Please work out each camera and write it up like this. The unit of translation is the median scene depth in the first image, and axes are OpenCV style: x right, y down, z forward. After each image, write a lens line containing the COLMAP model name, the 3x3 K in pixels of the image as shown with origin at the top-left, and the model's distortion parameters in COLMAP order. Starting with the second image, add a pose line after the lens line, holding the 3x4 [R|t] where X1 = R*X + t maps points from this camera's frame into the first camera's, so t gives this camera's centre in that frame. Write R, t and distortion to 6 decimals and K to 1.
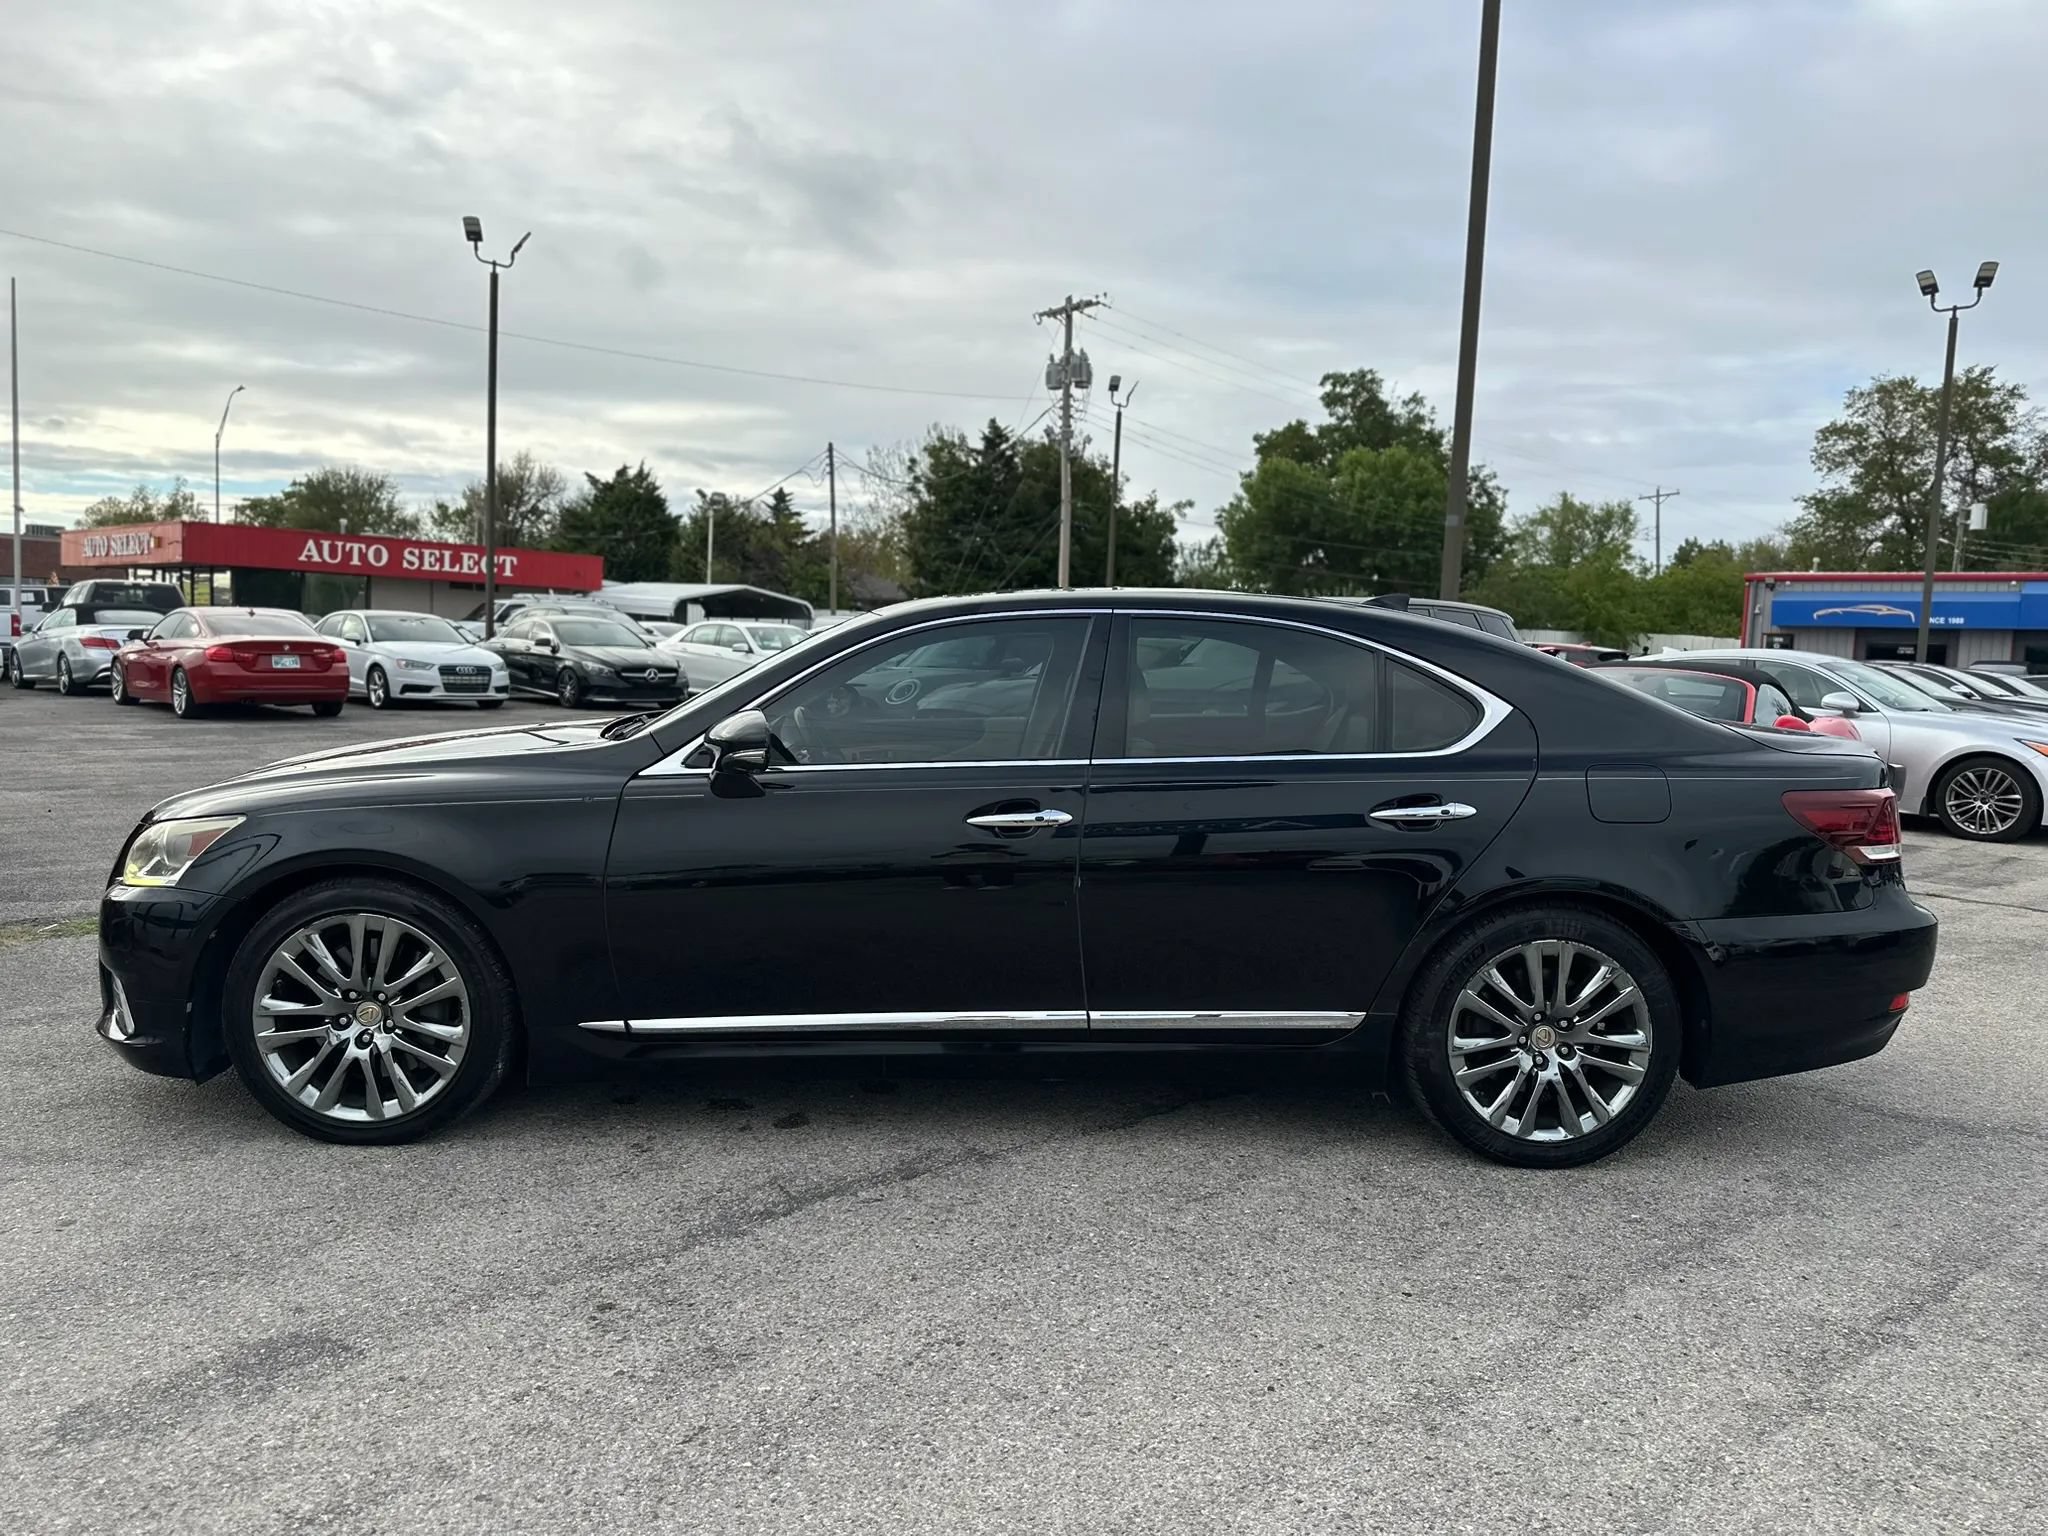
lens RADIAL K [[1518.5, 0, 1024.0], [0, 1518.5, 768.0], [0, 0, 1]] dist [0.012254, -0.013602]
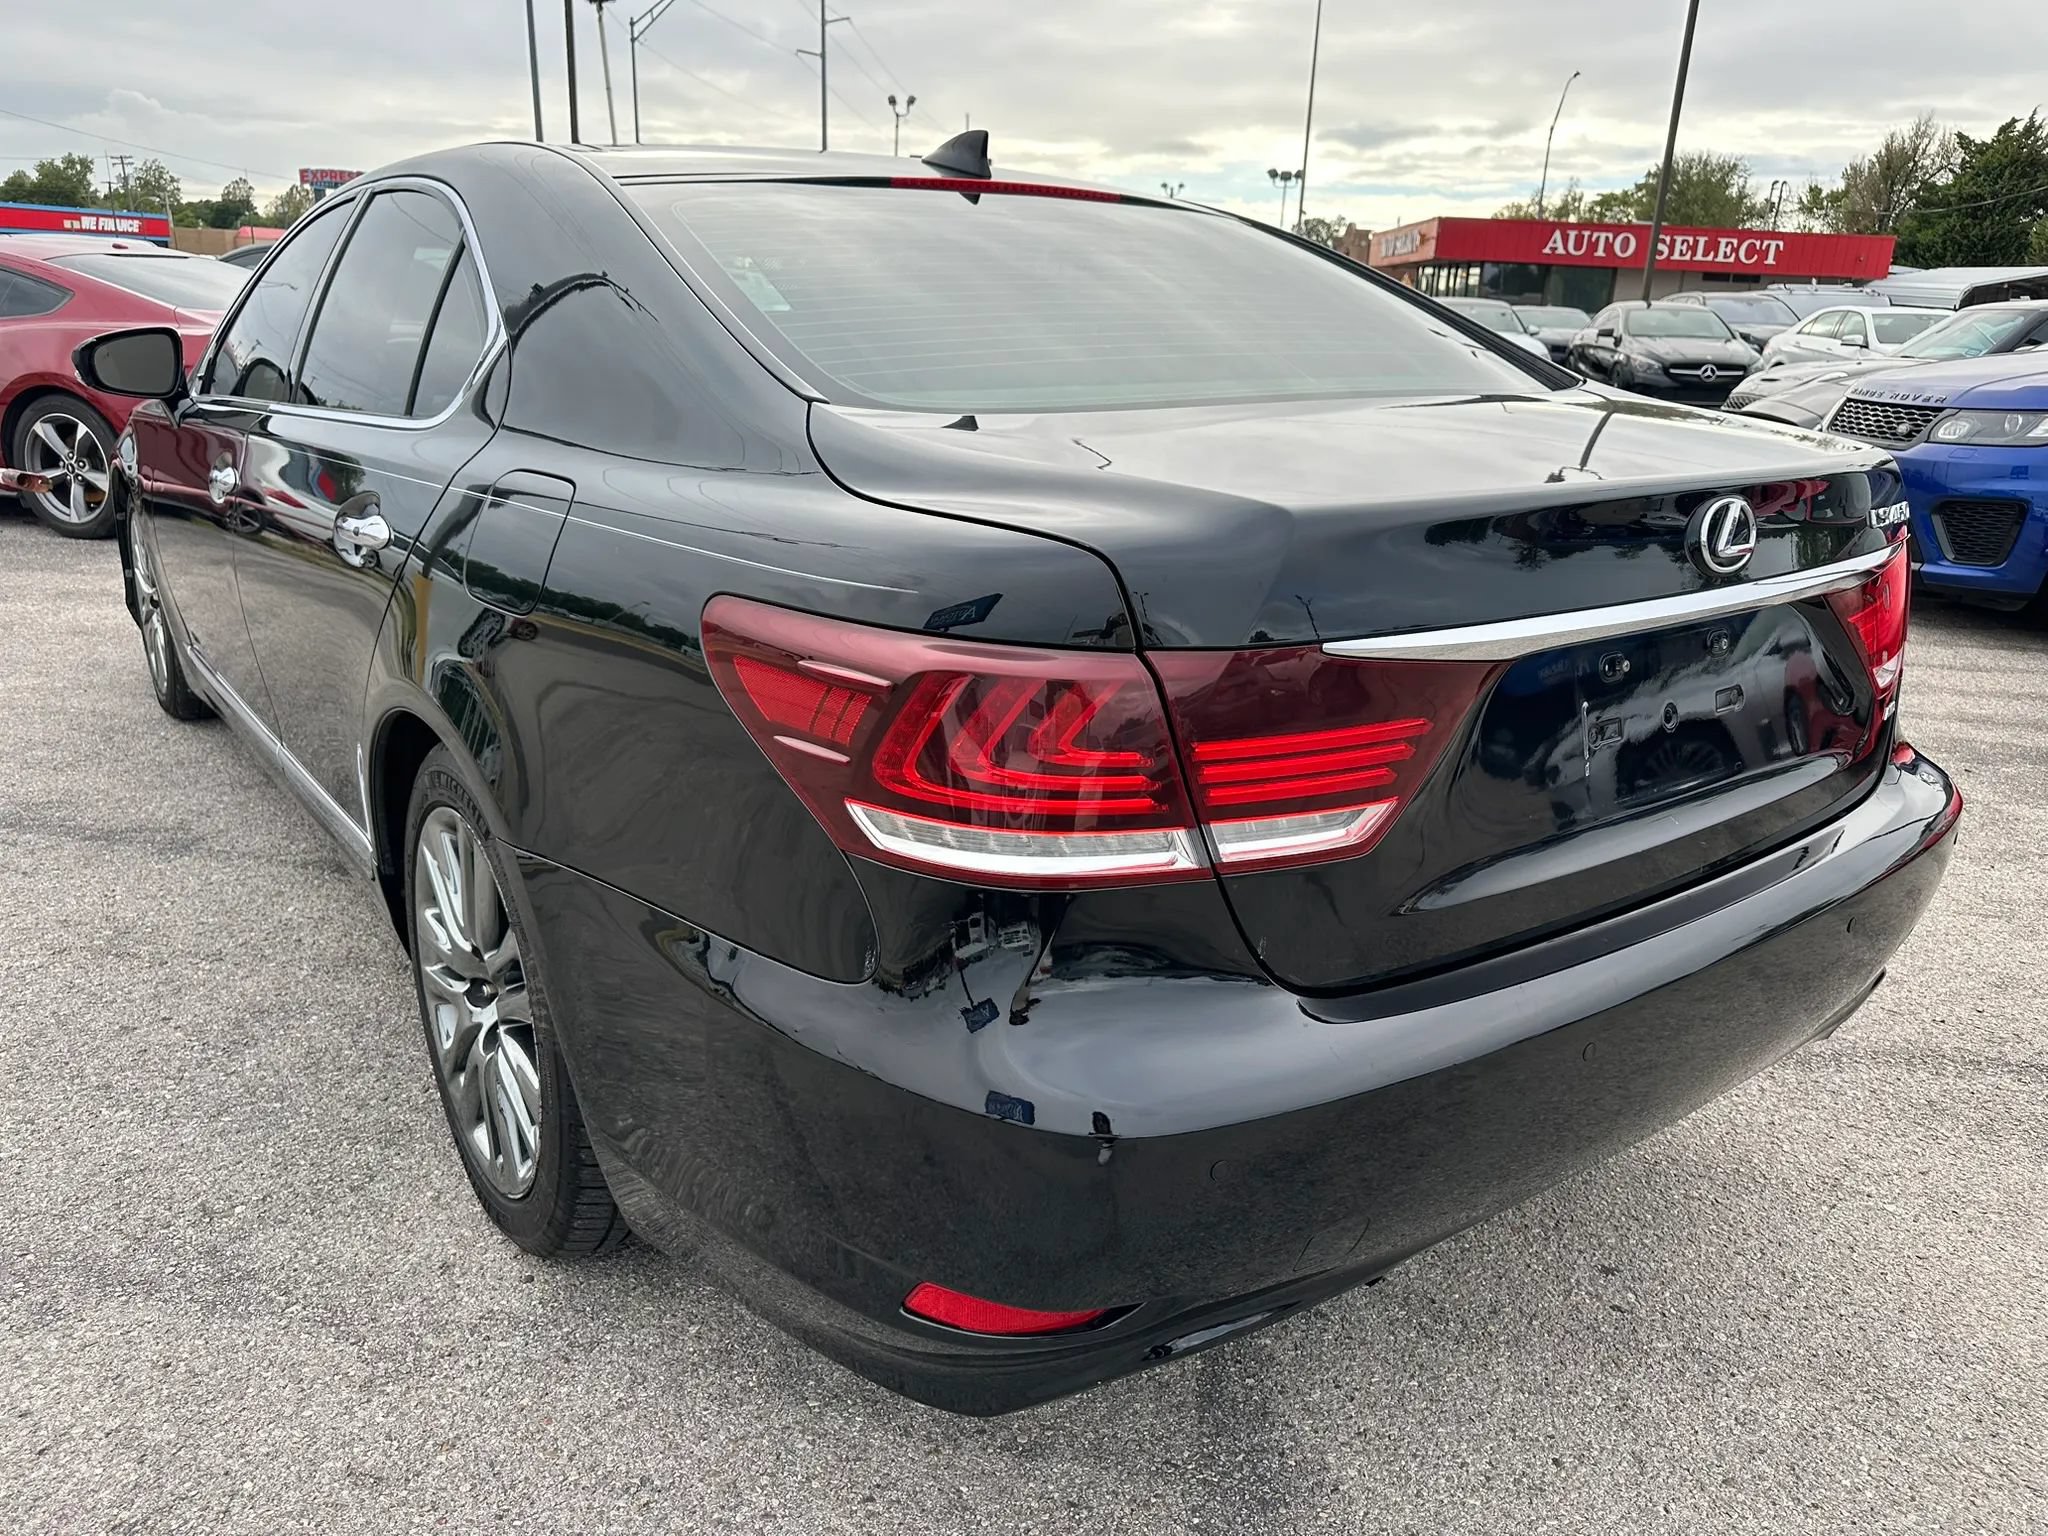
lens RADIAL K [[1518.5, 0, 1024.0], [0, 1518.5, 768.0], [0, 0, 1]] dist [0.012254, -0.013602]
pose [[0.631990, 0.216515, -0.744117, 0.103898], [-0.077117, 0.972984, 0.217612, -0.001751], [0.771130, -0.080145, 0.631613, 0.093197]]
